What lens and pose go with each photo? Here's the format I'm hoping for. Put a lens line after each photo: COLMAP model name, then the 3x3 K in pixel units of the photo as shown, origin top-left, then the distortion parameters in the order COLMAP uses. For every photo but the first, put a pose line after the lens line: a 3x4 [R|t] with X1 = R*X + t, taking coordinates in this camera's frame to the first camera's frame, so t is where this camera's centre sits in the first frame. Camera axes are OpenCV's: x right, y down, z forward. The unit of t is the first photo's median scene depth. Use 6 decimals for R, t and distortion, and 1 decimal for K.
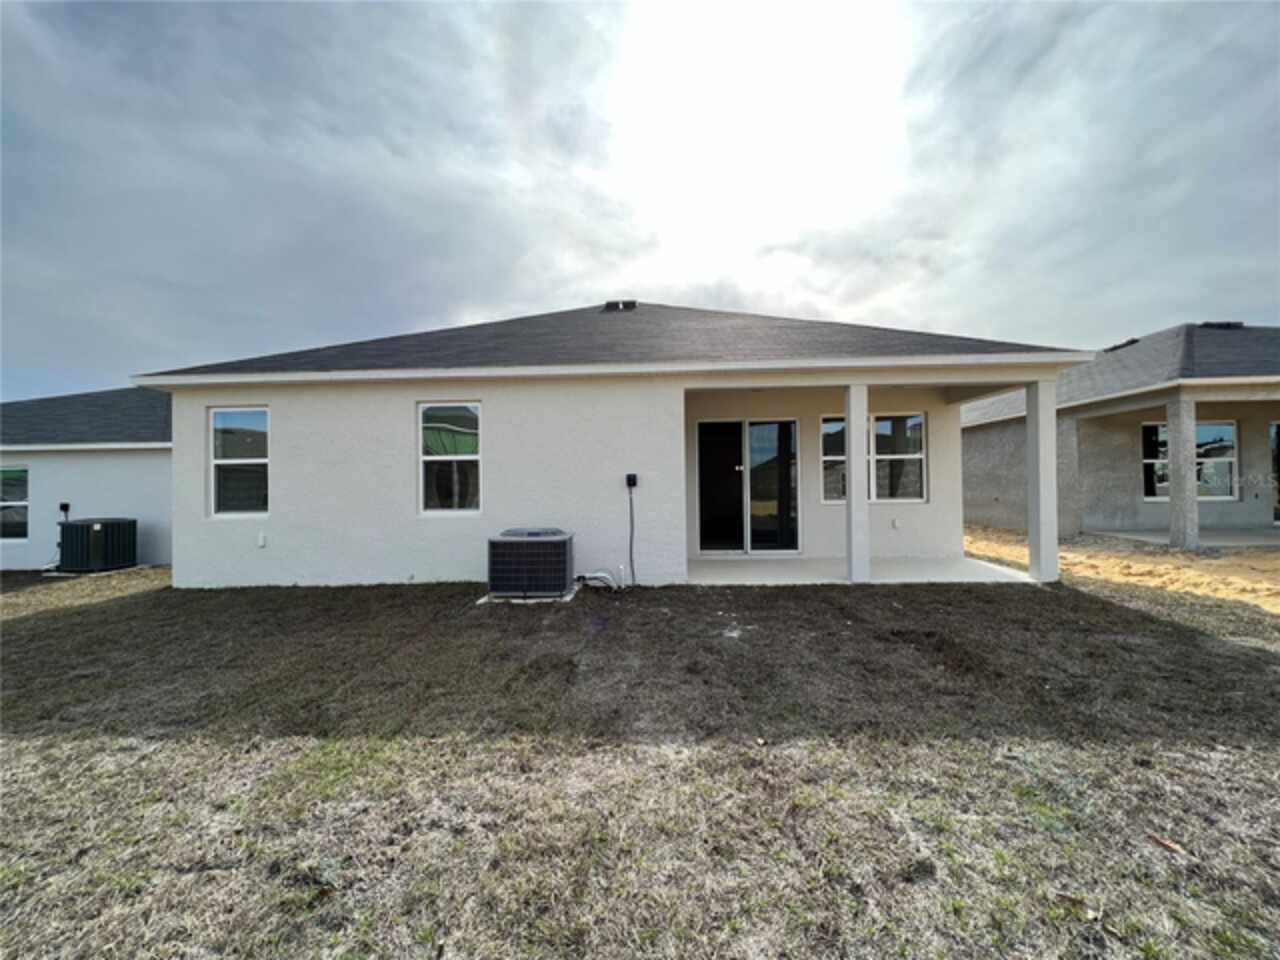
lens RADIAL K [[509.6, 0, 640.0], [0, 509.6, 480.0], [0, 0, 1]] dist [0.001354, 0.000228]
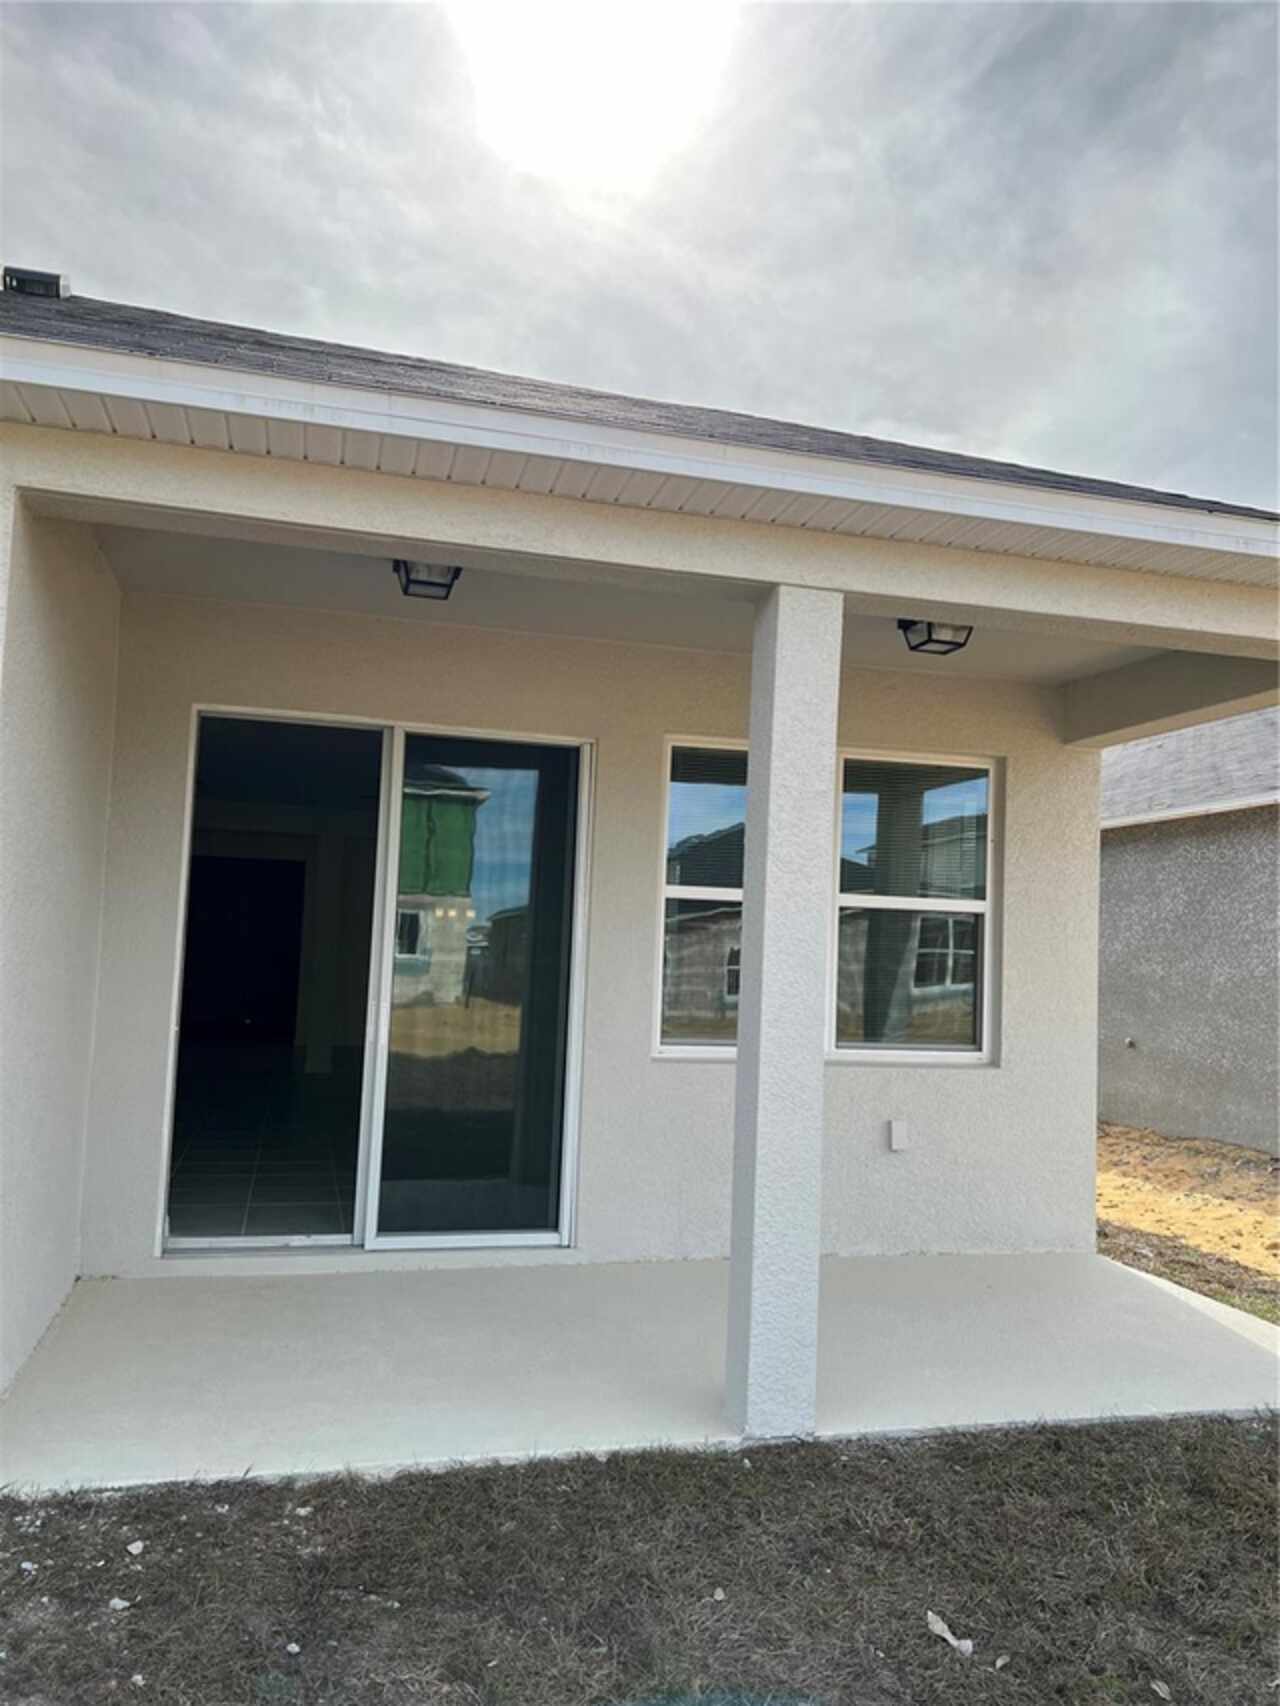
lens RADIAL K [[1284.7, 0, 640.0], [0, 1284.7, 853.0], [0, 0, 1]] dist [-0.242961, -0.001029]
pose [[0.951230, 0.071523, 0.300078, 0.139861], [-0.051206, 0.995865, -0.075044, -0.011648], [-0.304204, 0.056018, 0.950958, 0.354944]]
